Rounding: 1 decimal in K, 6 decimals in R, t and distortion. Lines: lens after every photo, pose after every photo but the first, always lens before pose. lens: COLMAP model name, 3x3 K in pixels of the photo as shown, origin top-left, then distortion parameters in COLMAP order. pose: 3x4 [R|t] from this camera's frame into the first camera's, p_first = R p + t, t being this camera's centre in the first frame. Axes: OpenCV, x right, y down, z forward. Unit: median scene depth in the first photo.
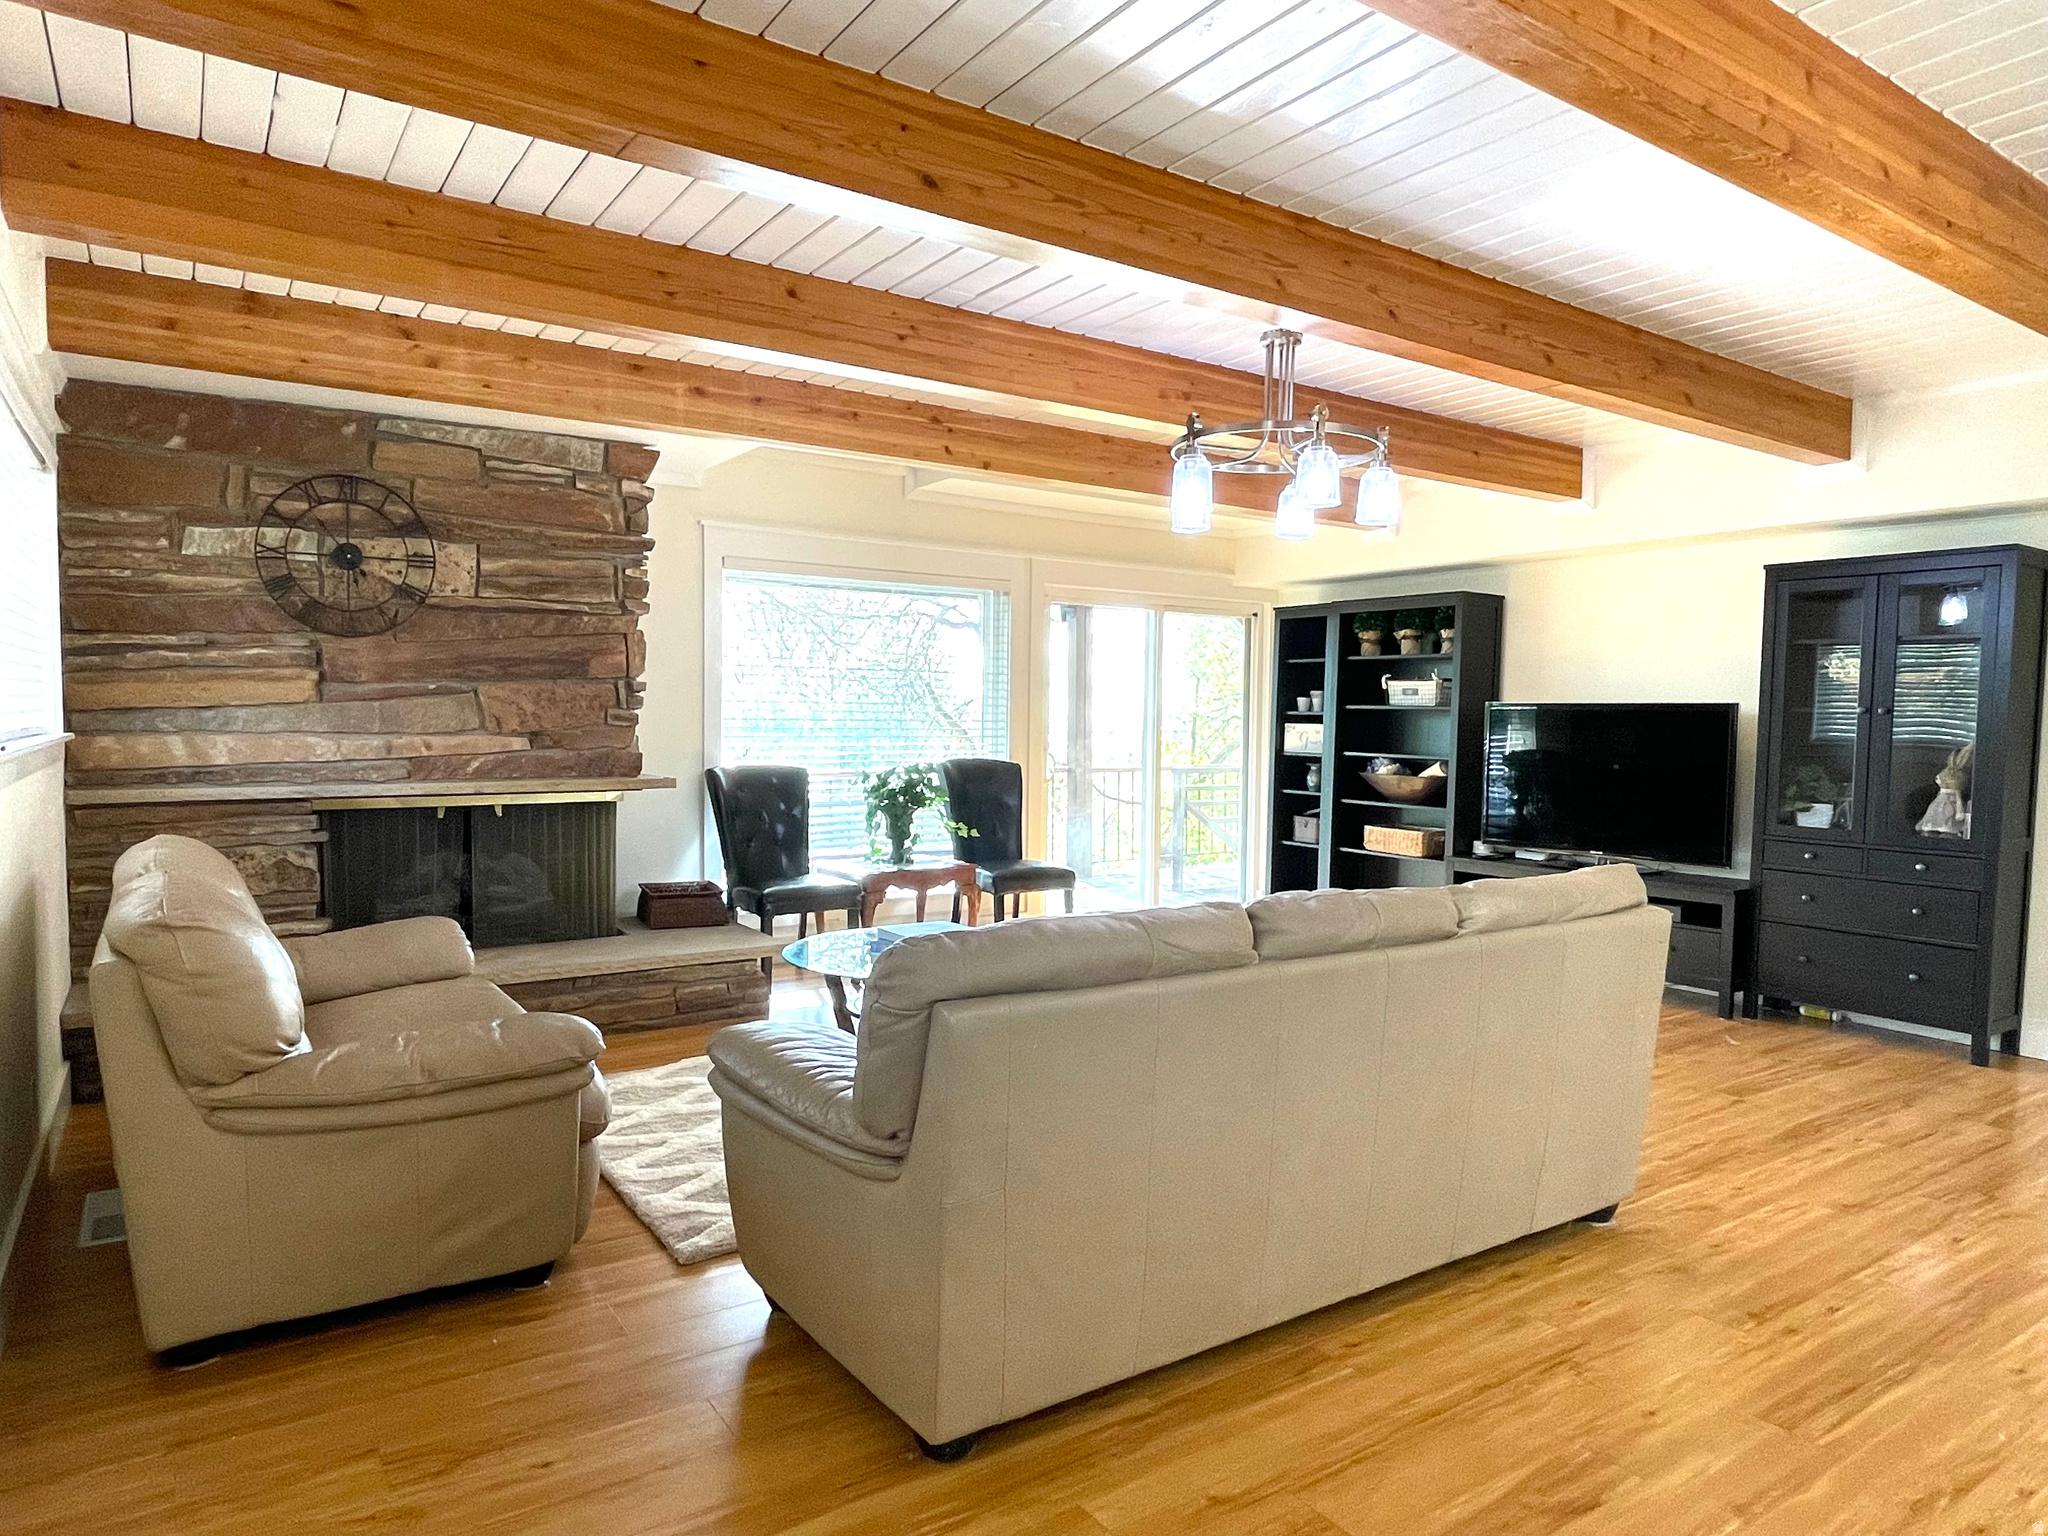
lens RADIAL K [[1228.7, 0, 1021.3], [0, 1228.7, 772.2], [0, 0, 1]] dist [0.005302, -0.003379]
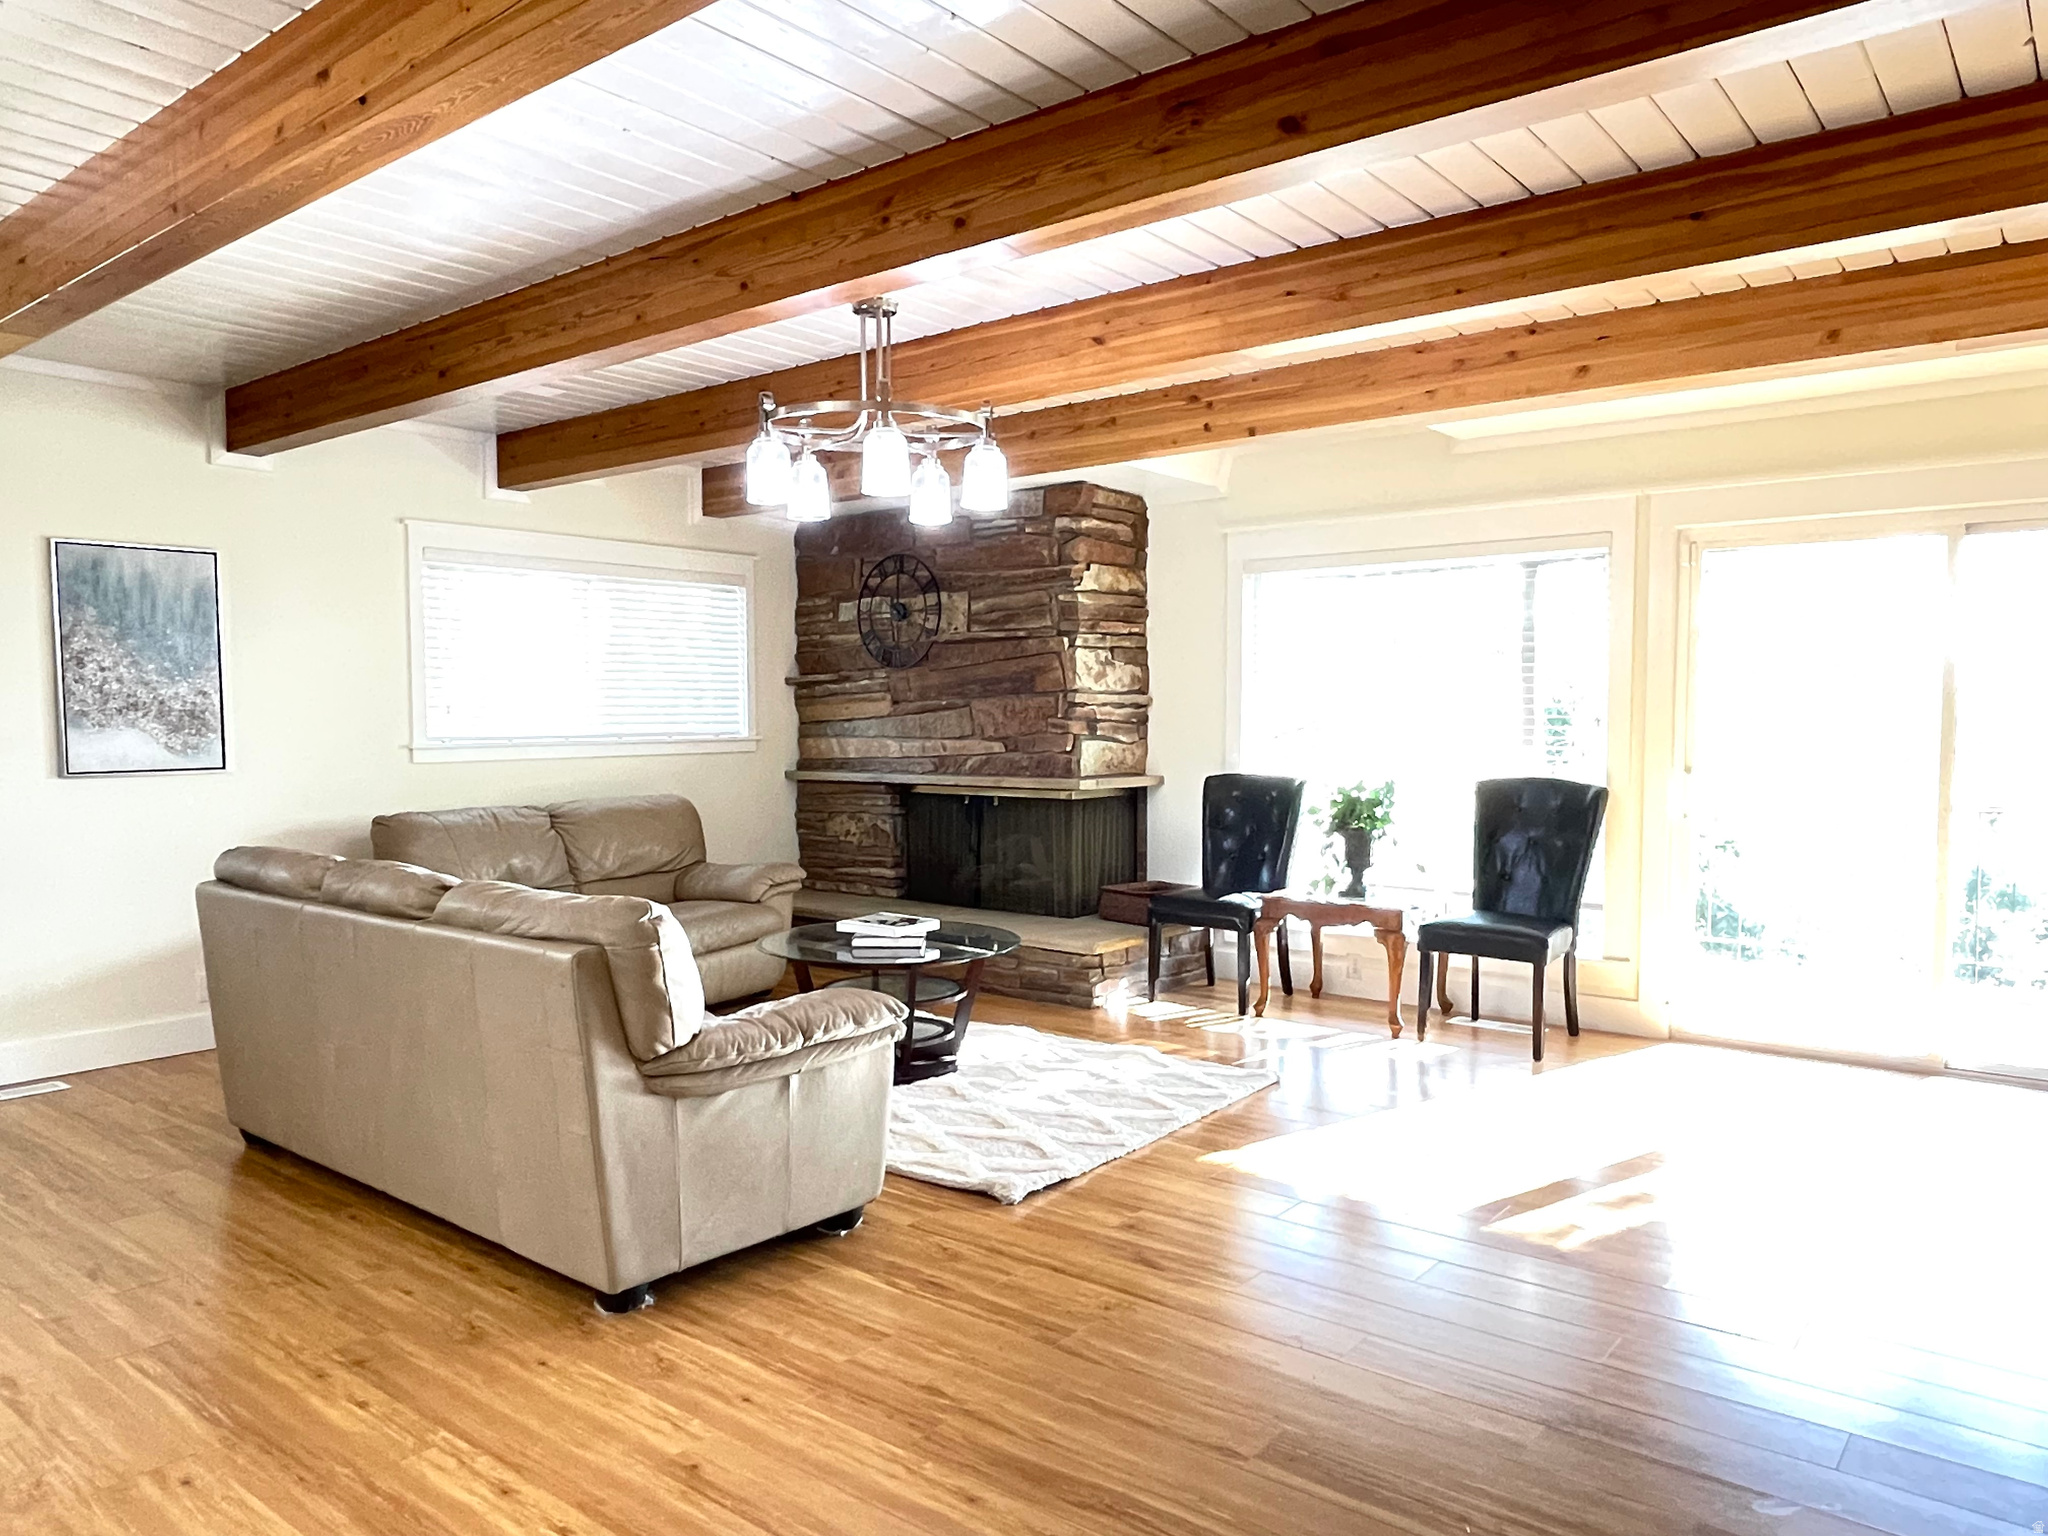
lens RADIAL K [[1378.9, 0, 1027.3], [0, 1378.9, 773.4], [0, 0, 1]] dist [0.007109, -0.014768]
pose [[0.309552, 0.030405, -0.950396, 0.988483], [-0.039483, 0.999038, 0.019101, -0.026805], [0.950062, 0.031612, 0.310455, 0.649937]]
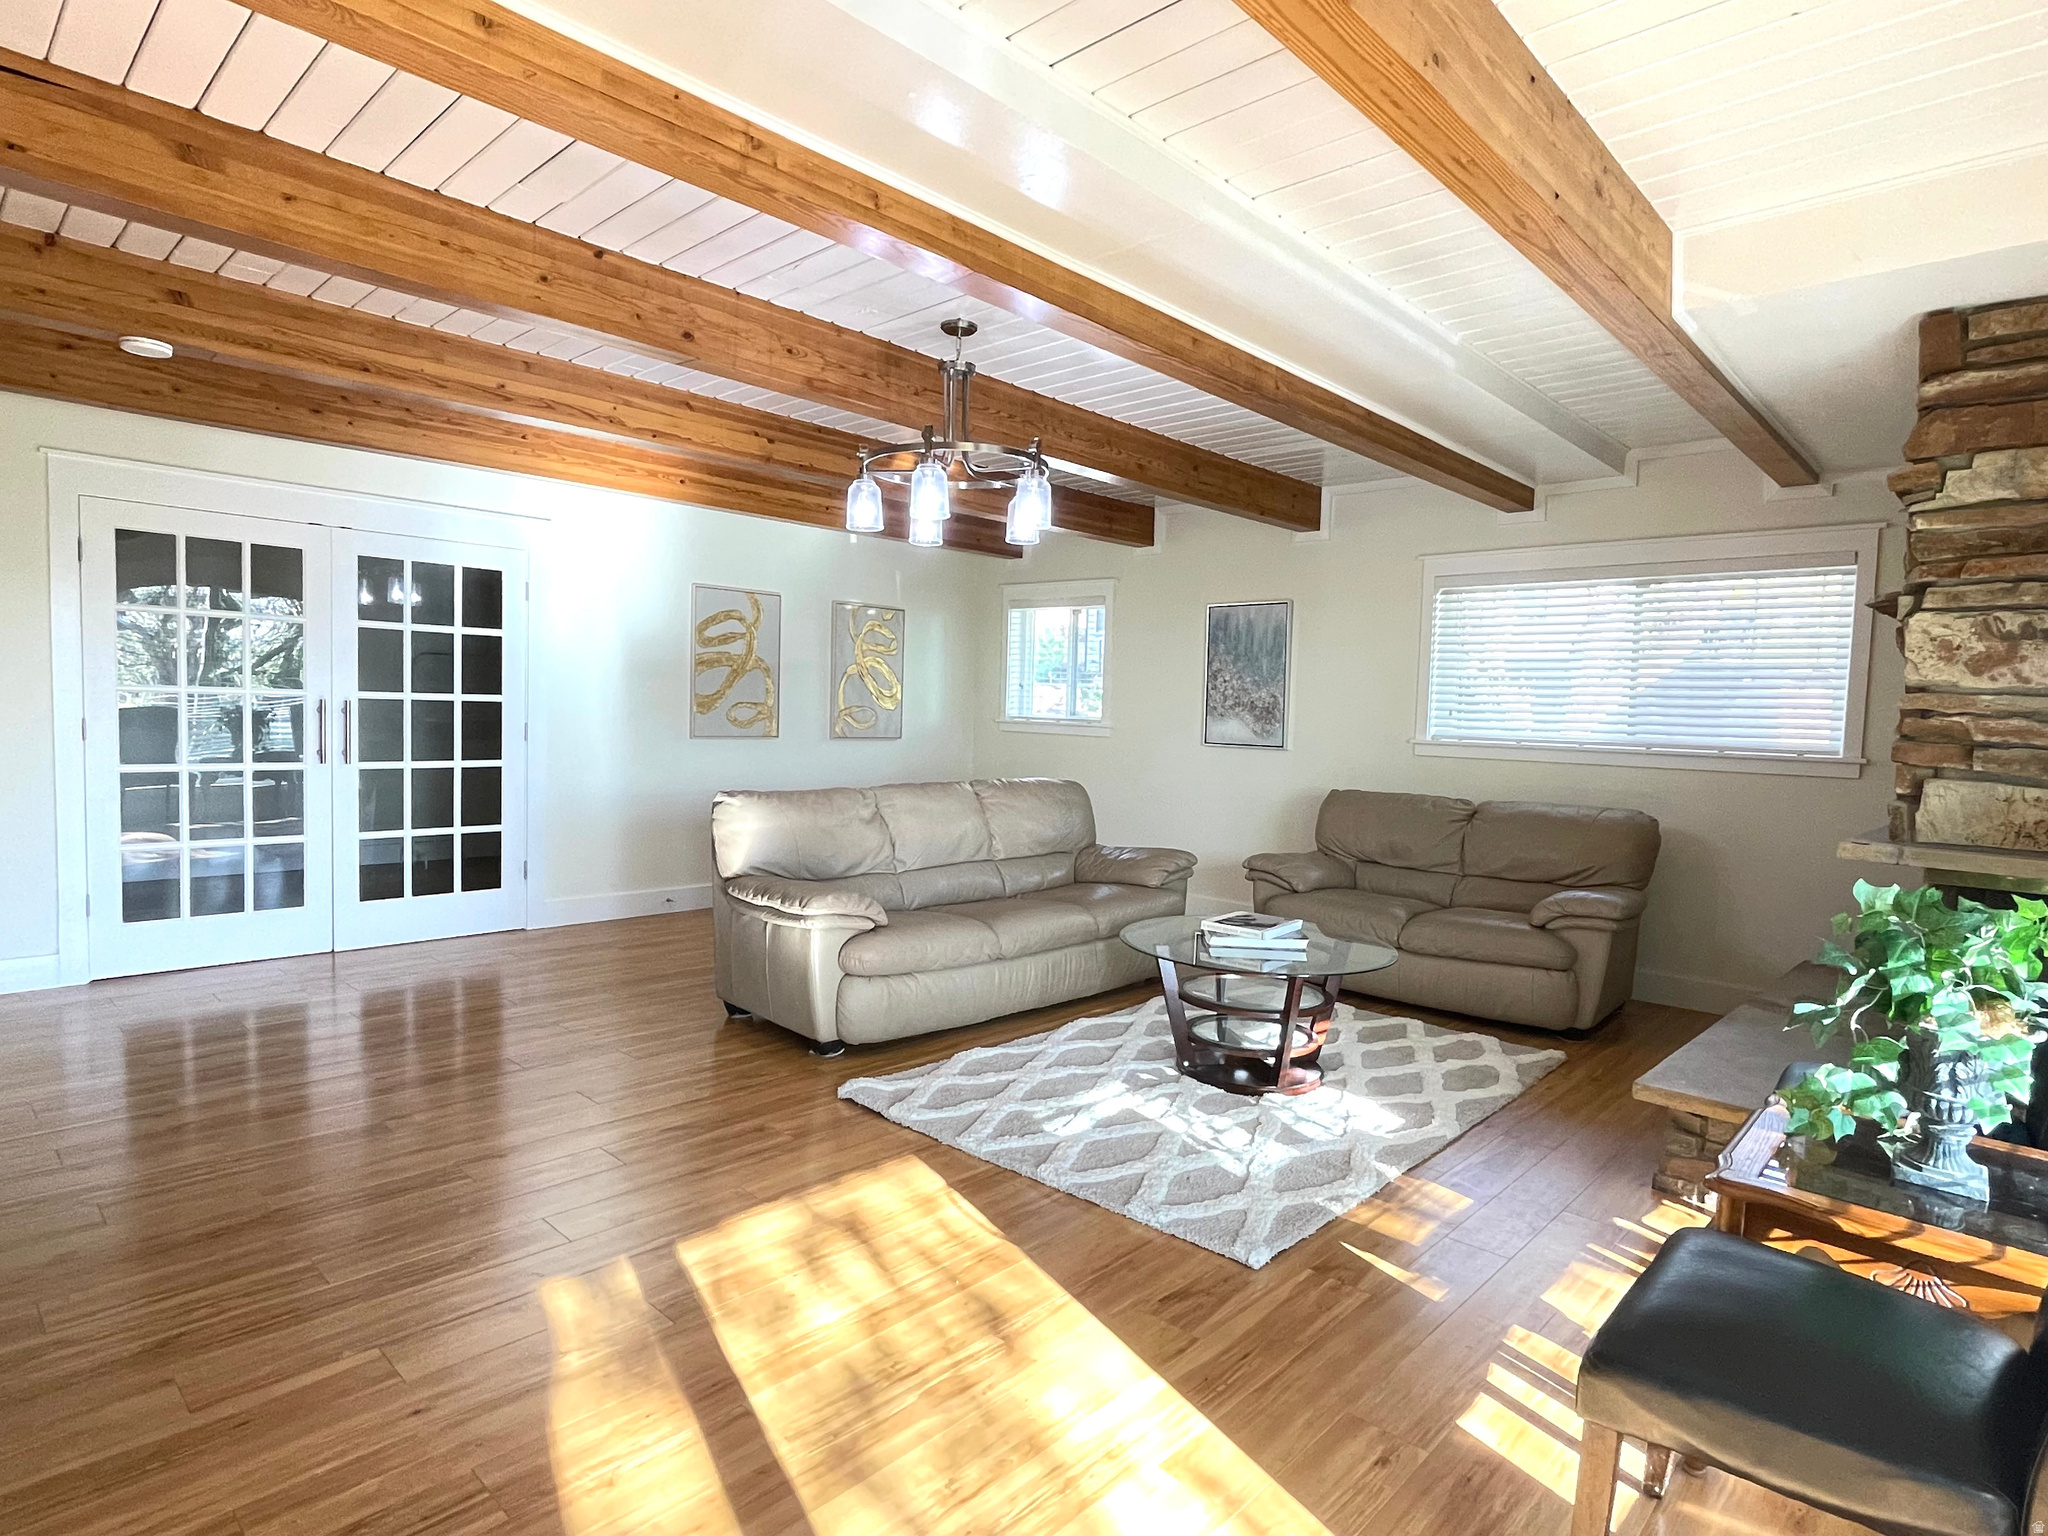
lens RADIAL K [[1102.6, 0, 1020.0], [0, 1102.6, 767.4], [0, 0, 1]] dist [0.002188, 0.001763]
pose [[-0.973716, -0.025853, -0.226294, 0.289944], [-0.049895, 0.993617, 0.101175, -0.081441], [0.222234, 0.109807, -0.968790, 1.664230]]
